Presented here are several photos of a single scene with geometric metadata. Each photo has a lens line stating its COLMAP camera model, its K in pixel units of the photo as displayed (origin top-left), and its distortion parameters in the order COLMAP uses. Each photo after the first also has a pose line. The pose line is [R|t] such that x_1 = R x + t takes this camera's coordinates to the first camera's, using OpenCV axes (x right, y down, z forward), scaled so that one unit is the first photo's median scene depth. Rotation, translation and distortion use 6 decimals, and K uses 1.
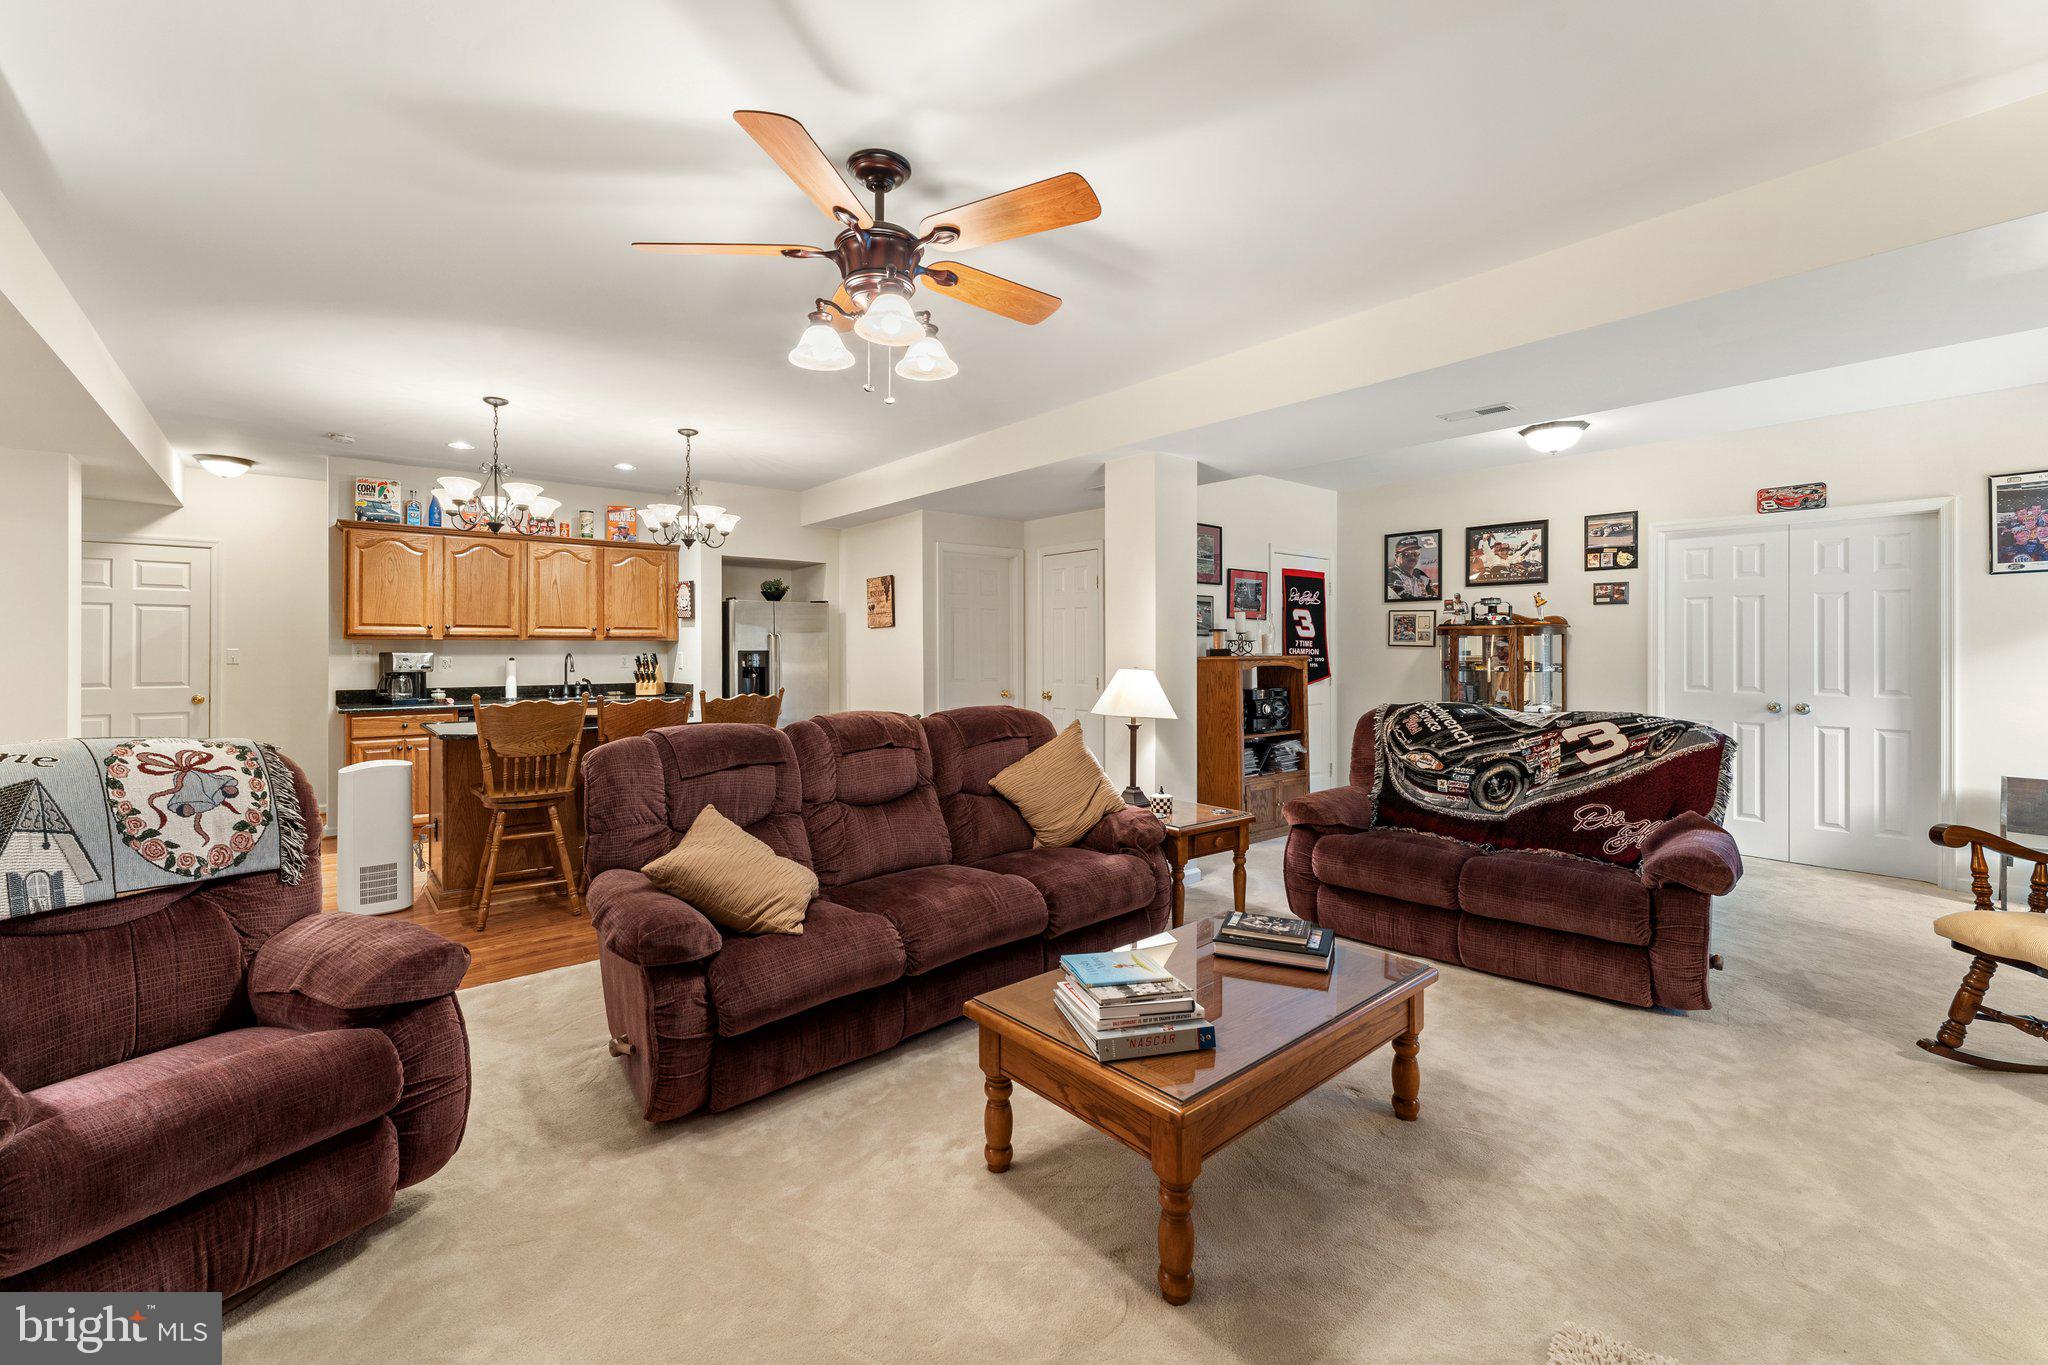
lens RADIAL K [[830.1, 0, 1001.9], [0, 830.1, 650.7], [0, 0, 1]] dist [0.001667, -0.000140]
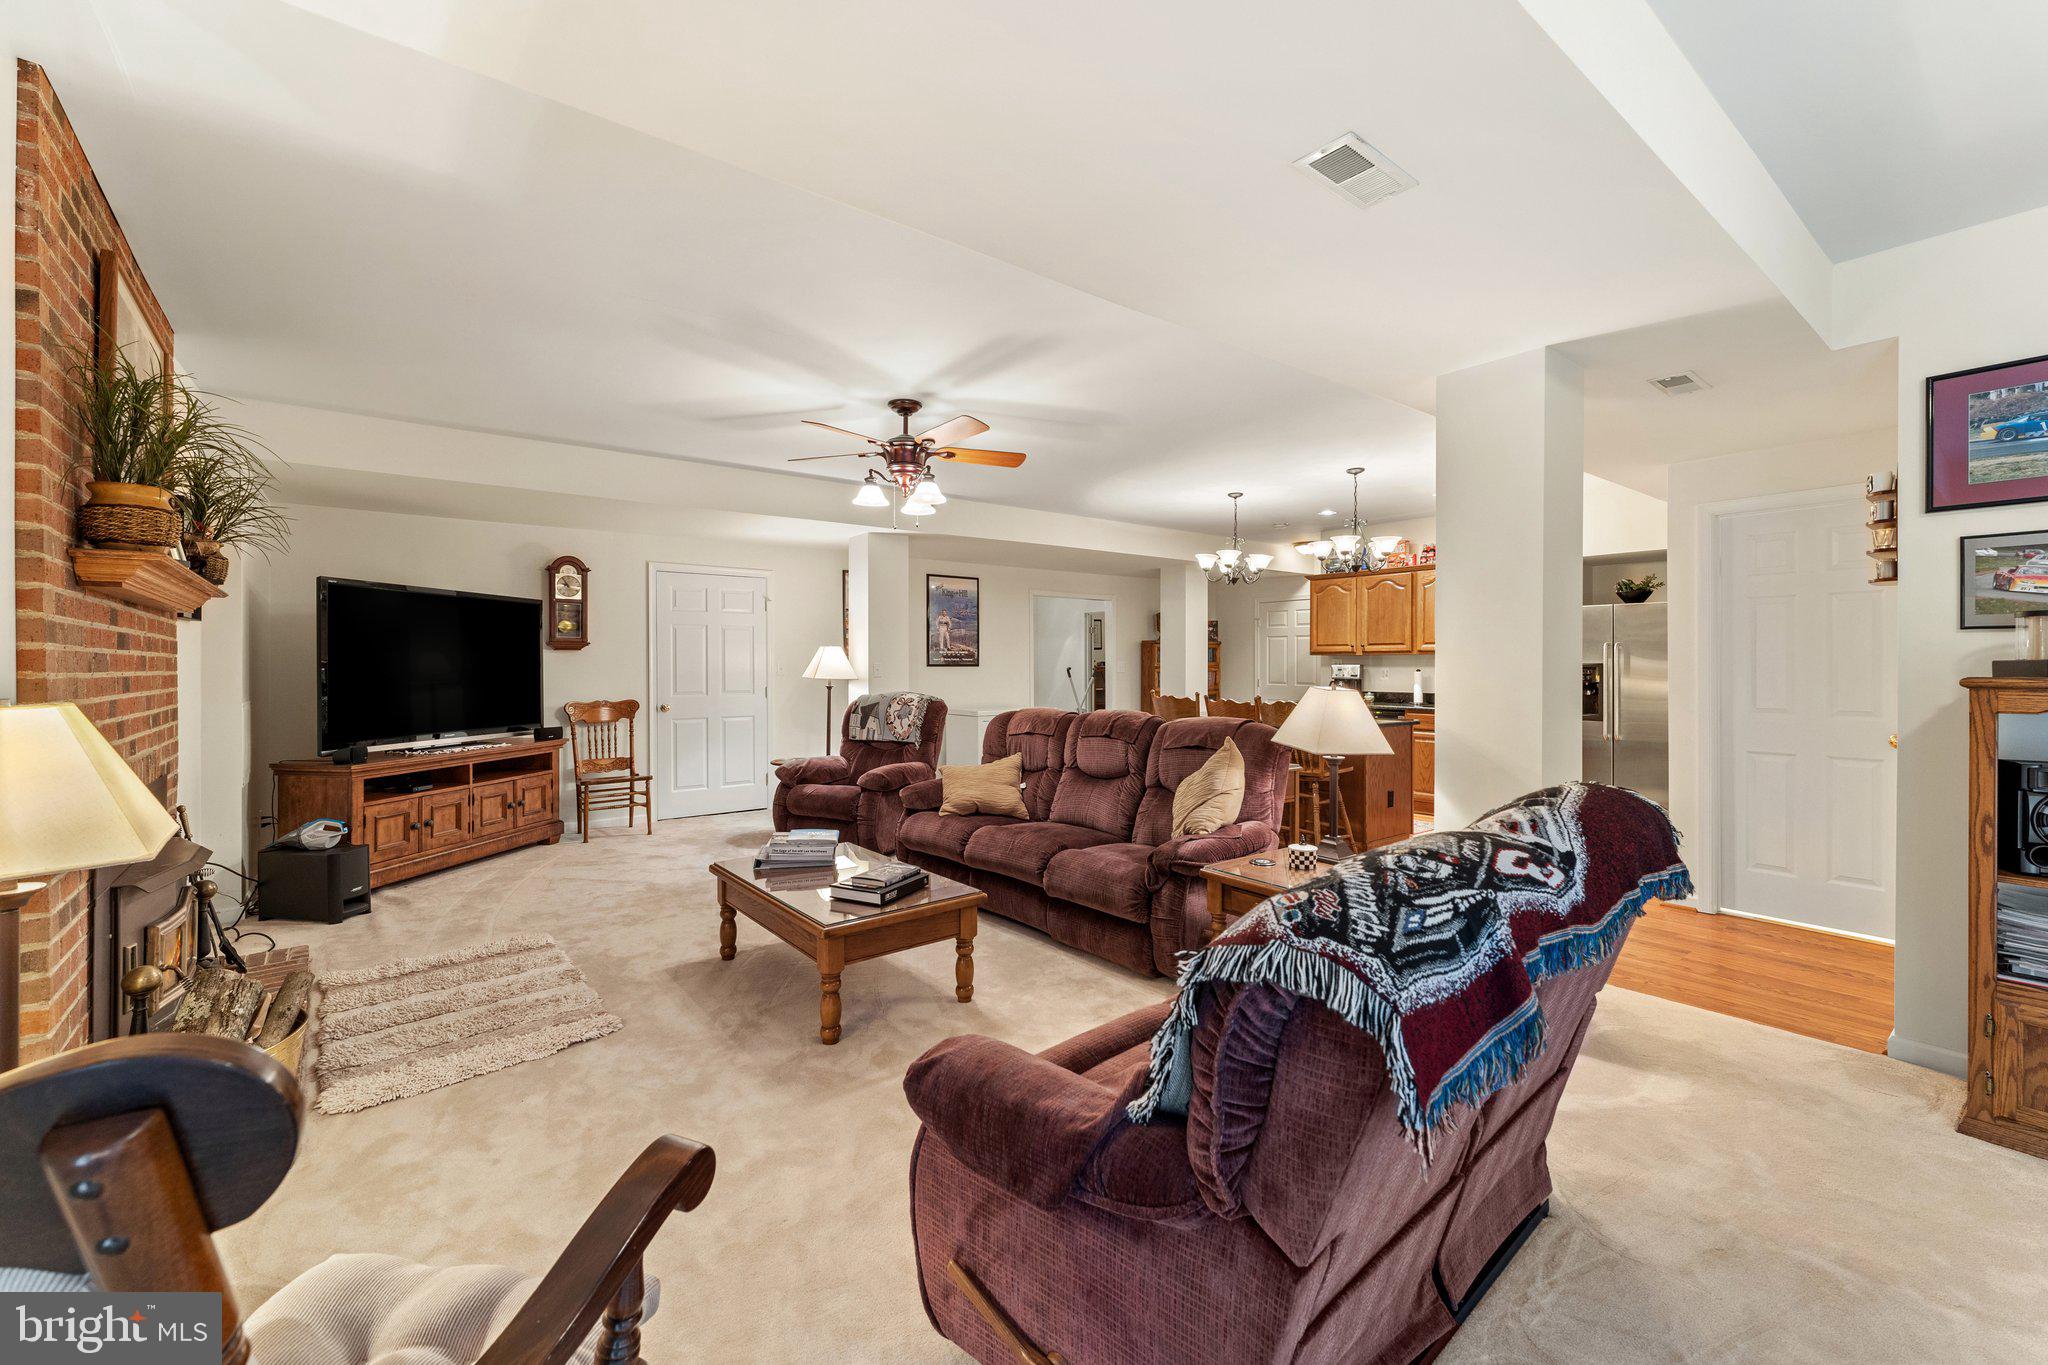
lens RADIAL K [[830.1, 0, 1027.0], [0, 830.1, 666.4], [0, 0, 1]] dist [0.001667, -0.000140]
pose [[-0.028159, 0.004206, -0.999595, 0.653976], [0.000341, 0.999991, 0.004198, -0.001126], [0.999603, -0.000223, -0.028160, 0.506174]]
